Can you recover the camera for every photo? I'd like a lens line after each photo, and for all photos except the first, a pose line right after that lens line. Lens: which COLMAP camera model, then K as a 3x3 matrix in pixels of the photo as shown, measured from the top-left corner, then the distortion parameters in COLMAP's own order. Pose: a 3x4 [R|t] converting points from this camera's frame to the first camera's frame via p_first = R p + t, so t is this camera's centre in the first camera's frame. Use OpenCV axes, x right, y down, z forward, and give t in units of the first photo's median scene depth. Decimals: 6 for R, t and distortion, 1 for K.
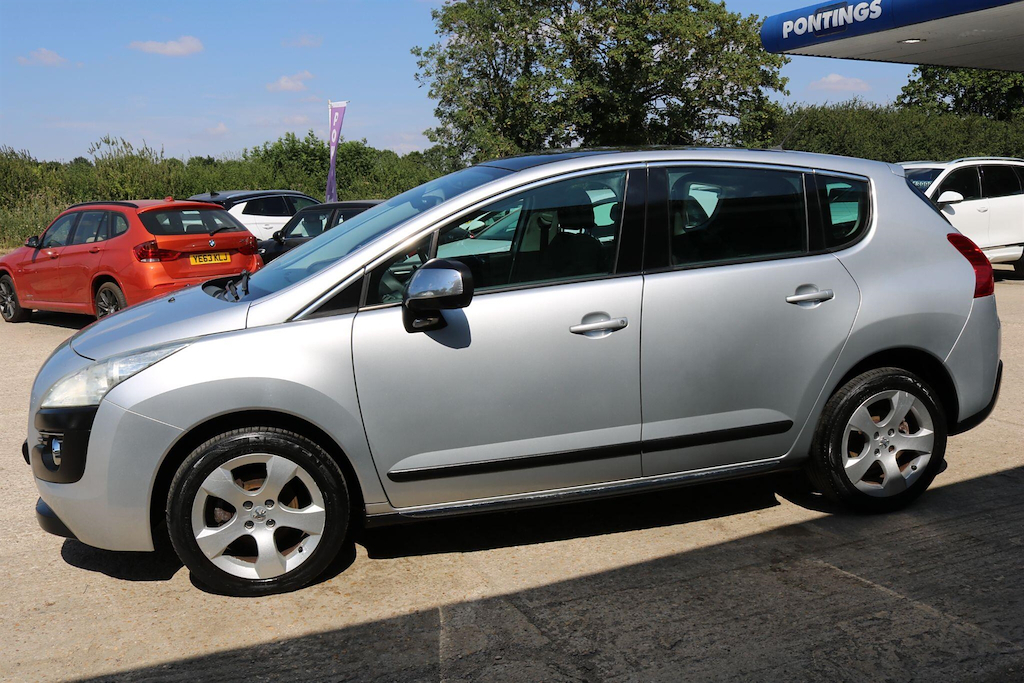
lens RADIAL K [[885.7, 0, 505.6], [0, 885.7, 337.6], [0, 0, 1]] dist [-0.141735, 0.120308]
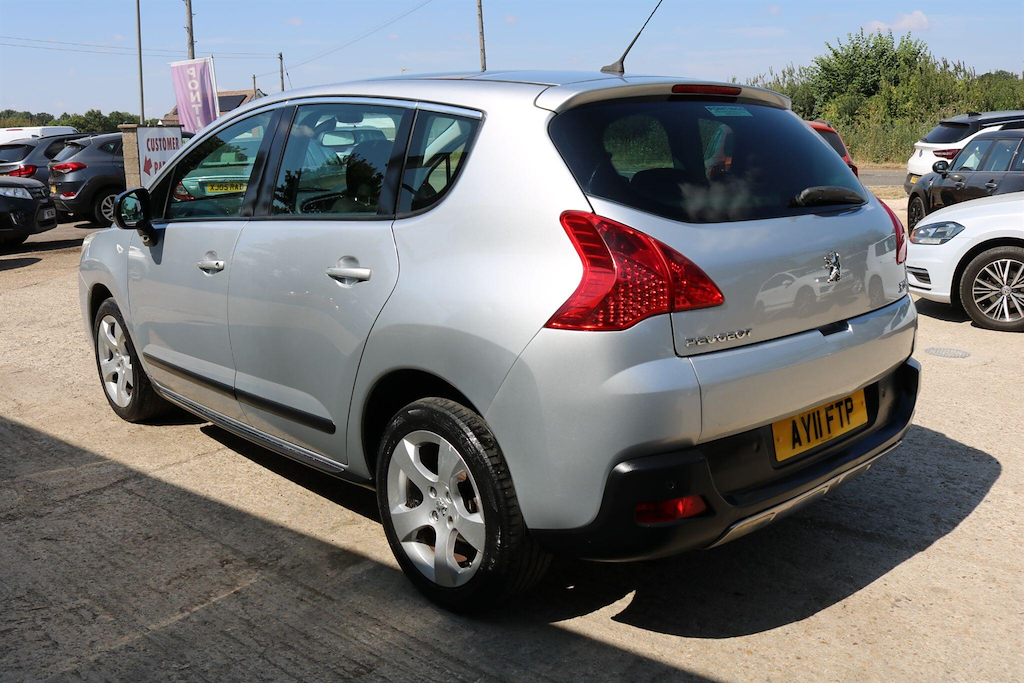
lens RADIAL K [[930.3, 0, 504.3], [0, 930.3, 339.4], [0, 0, 1]] dist [-0.128858, 0.094917]
pose [[0.478355, 0.215042, -0.851430, 1.114221], [-0.139045, 0.975871, 0.168352, -0.145174], [0.867089, 0.037855, 0.496713, 0.712543]]
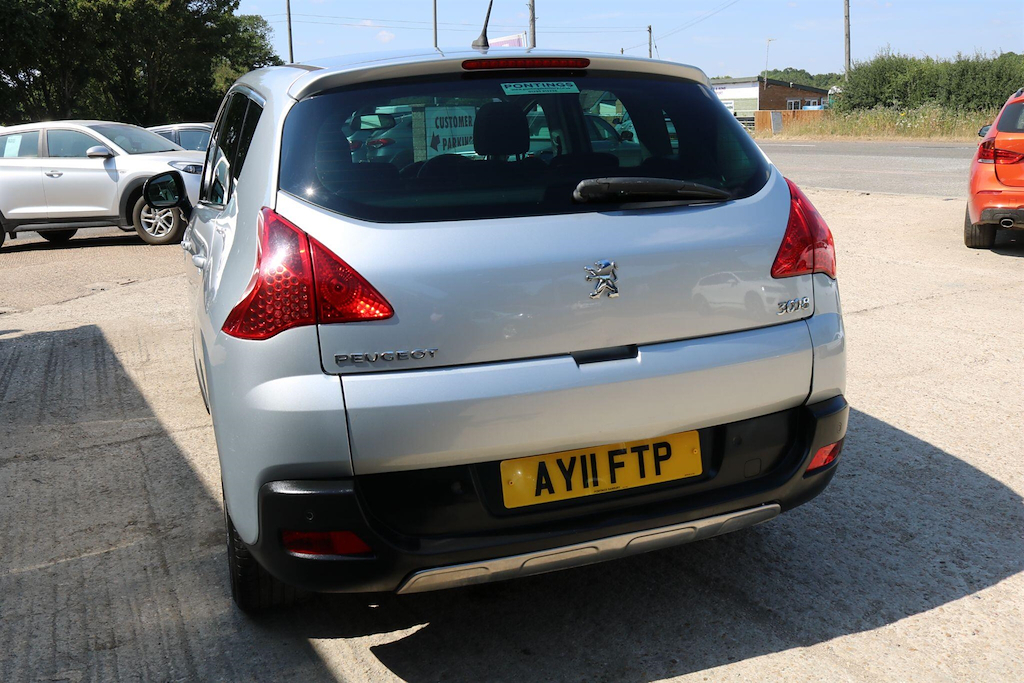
lens RADIAL K [[921.8, 0, 496.5], [0, 921.8, 340.9], [0, 0, 1]] dist [-0.121425, 0.093957]
pose [[0.094608, 0.262987, -0.960150, 1.174316], [-0.122451, 0.960226, 0.250942, -0.216219], [0.987955, 0.093830, 0.123048, 1.163638]]
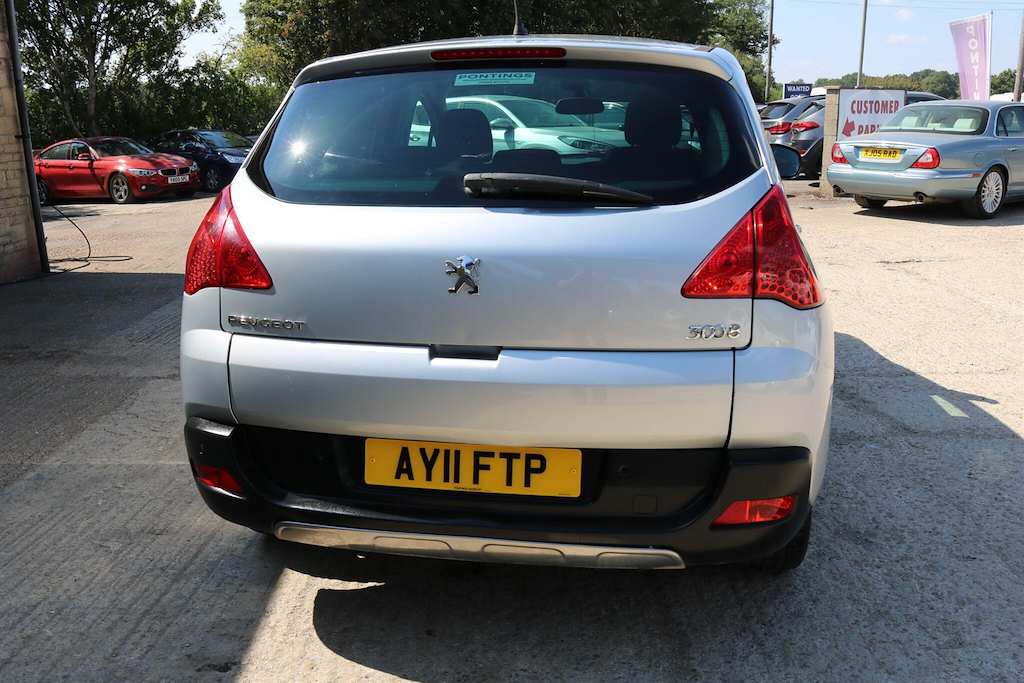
lens RADIAL K [[930.3, 0, 504.3], [0, 930.3, 339.4], [0, 0, 1]] dist [-0.128858, 0.094917]
pose [[-0.397447, 0.260866, -0.879764, 1.121006], [-0.116802, 0.936560, 0.330474, -0.273434], [0.910161, 0.234105, -0.341763, 1.531175]]
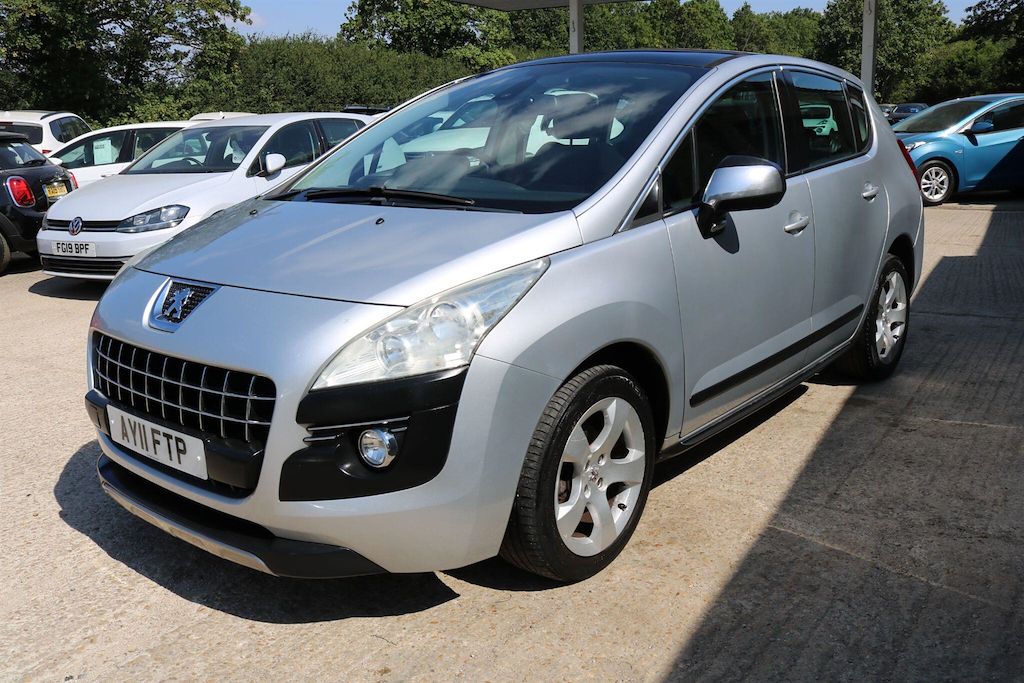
lens RADIAL K [[930.3, 0, 504.3], [0, 930.3, 339.4], [0, 0, 1]] dist [-0.128858, 0.094917]
pose [[0.808713, -0.124100, 0.574963, -0.732818], [0.090900, 0.992115, 0.086284, -0.003349], [-0.581137, -0.017515, 0.813617, 0.309400]]
